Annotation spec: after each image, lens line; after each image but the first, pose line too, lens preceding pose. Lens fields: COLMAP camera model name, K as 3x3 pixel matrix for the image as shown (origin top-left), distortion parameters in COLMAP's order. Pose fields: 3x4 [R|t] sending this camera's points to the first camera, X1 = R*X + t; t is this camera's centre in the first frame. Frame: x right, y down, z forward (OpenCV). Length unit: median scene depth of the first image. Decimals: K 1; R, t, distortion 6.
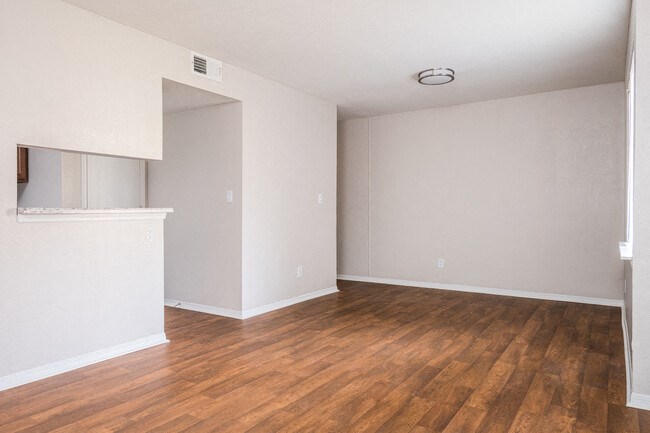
lens RADIAL K [[436.4, 0, 325.0], [0, 436.4, 216.3], [0, 0, 1]] dist [0.004399, 0.000167]
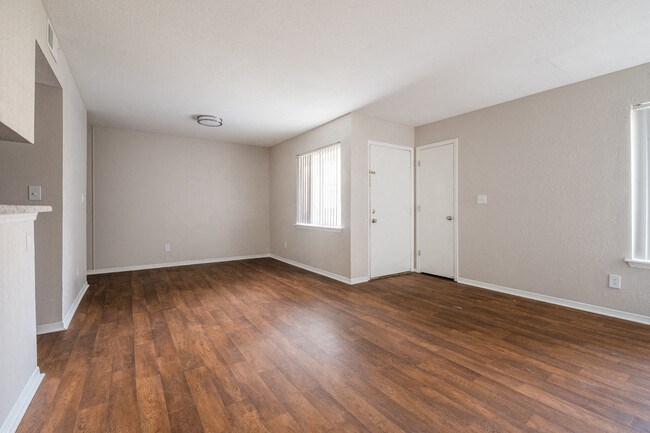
lens RADIAL K [[282.0, 0, 325.2], [0, 282.0, 214.3], [0, 0, 1]] dist [-0.000743, -0.000058]
pose [[0.370740, -0.005741, 0.928719, -0.668478], [0.005387, 0.999977, 0.004031, -0.003585], [-0.928721, 0.003509, 0.370763, 0.352117]]
